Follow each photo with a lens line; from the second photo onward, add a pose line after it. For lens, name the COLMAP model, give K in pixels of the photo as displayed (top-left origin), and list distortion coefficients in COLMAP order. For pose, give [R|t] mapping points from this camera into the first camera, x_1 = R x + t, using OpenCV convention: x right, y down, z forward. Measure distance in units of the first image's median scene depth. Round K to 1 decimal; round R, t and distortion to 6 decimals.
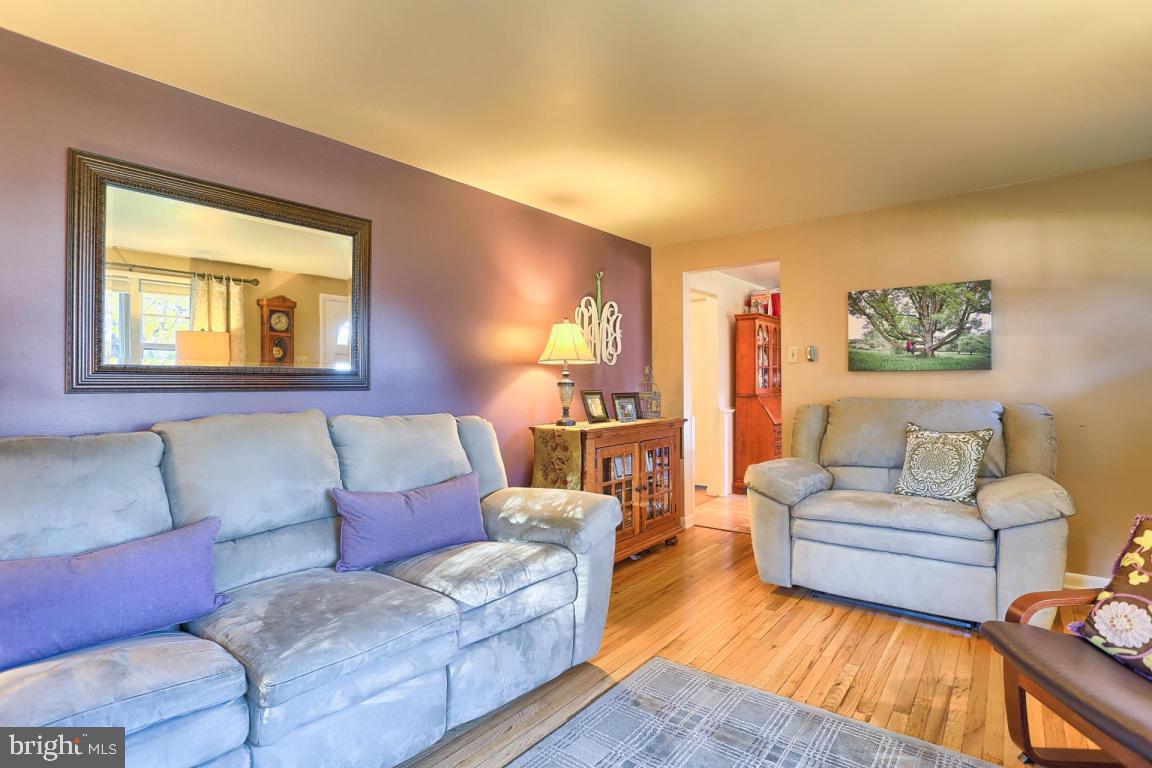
lens RADIAL K [[565.3, 0, 575.1], [0, 565.3, 379.6], [0, 0, 1]] dist [-0.063350, 0.025931]
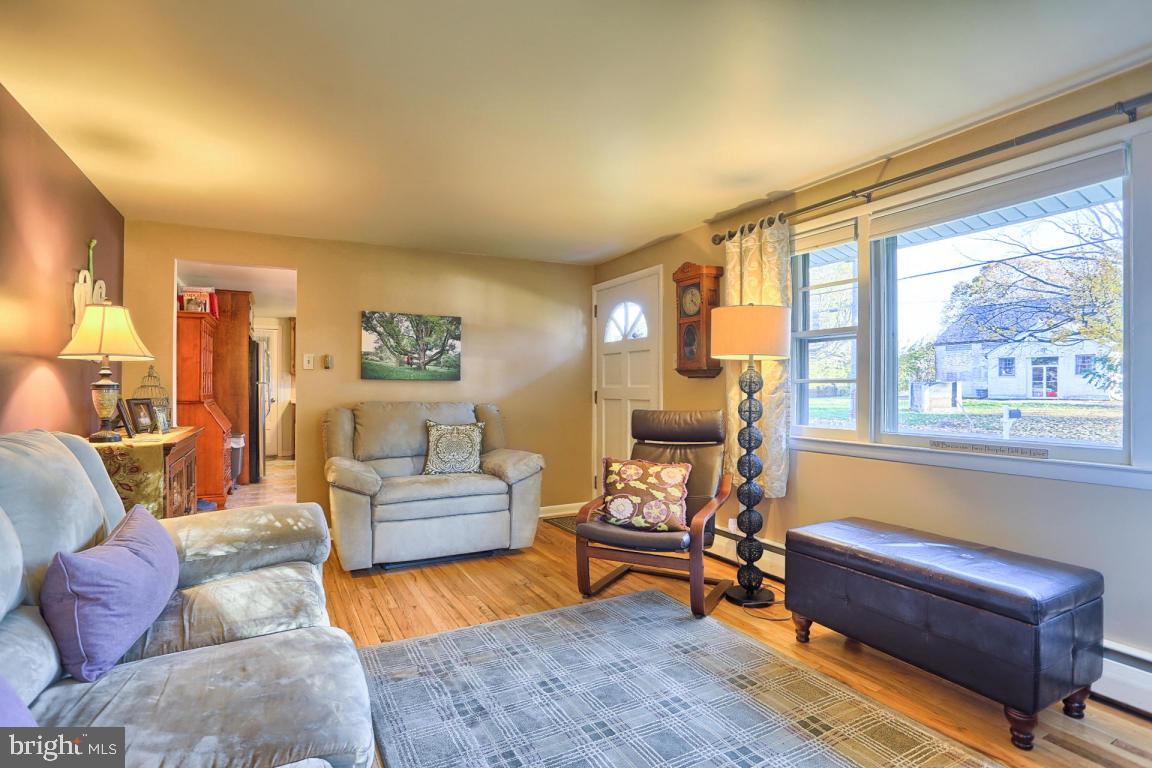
lens RADIAL K [[565.3, 0, 573.1], [0, 565.3, 385.4], [0, 0, 1]] dist [-0.063350, 0.025931]
pose [[0.400573, 0.015333, 0.916136, -0.468754], [-0.012010, 0.999862, -0.011483, 0.007577], [-0.916186, -0.006403, 0.400702, 0.151721]]
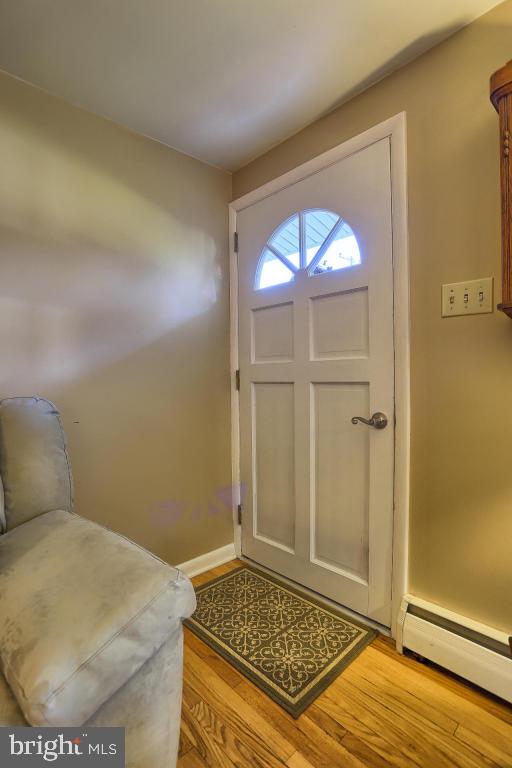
lens RADIAL K [[376.9, 0, 259.7], [0, 376.9, 386.5], [0, 0, 1]] dist [-0.063350, 0.025931]
pose [[0.142173, -0.019530, 0.989649, 0.403865], [-0.000745, 0.999803, 0.019837, 0.020148], [-0.989842, -0.003557, 0.142131, 0.618342]]
